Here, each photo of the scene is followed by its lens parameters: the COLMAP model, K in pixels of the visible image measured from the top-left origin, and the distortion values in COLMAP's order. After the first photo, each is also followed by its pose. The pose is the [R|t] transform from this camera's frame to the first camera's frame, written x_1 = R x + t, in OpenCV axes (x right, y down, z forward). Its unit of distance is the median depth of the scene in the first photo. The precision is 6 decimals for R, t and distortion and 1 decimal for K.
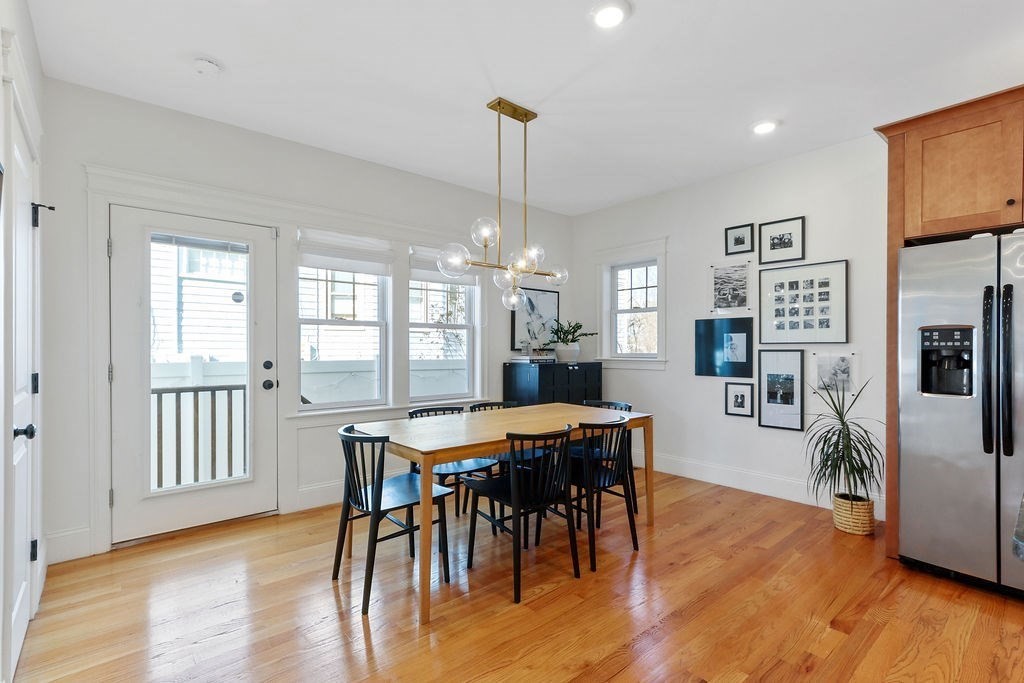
lens RADIAL K [[477.9, 0, 513.5], [0, 477.9, 349.5], [0, 0, 1]] dist [0.001256, 0.003296]
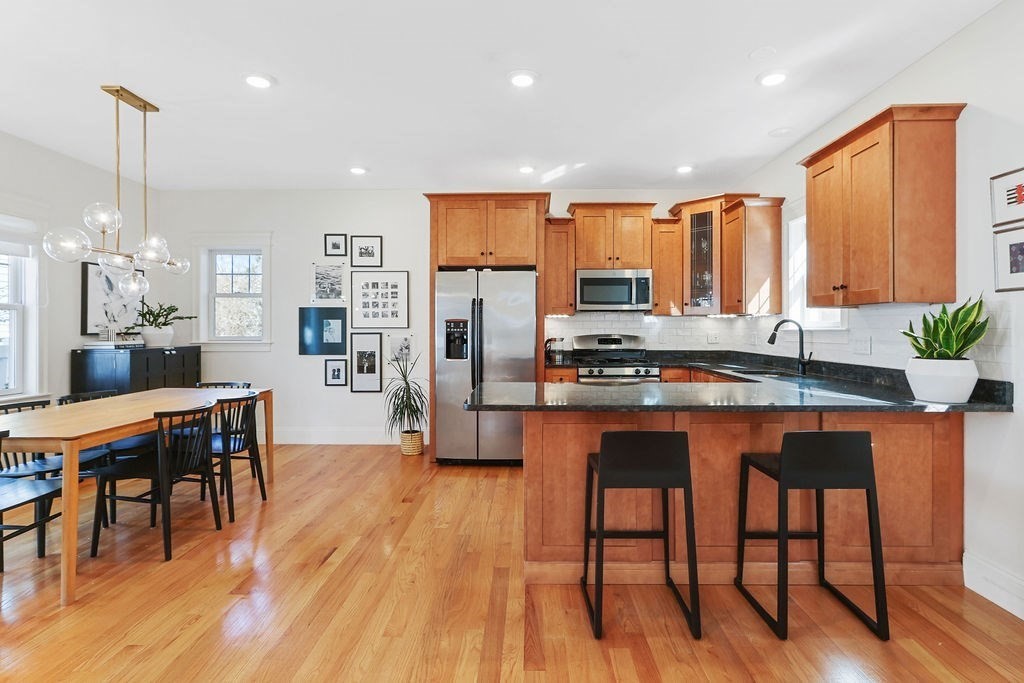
lens RADIAL K [[502.0, 0, 519.1], [0, 502.0, 325.7], [0, 0, 1]] dist [0.001684, 0.004982]
pose [[0.670067, 0.001569, 0.742299, -0.230130], [0.003008, 0.999984, -0.004829, -0.013143], [-0.742295, 0.005468, 0.670051, -0.299157]]
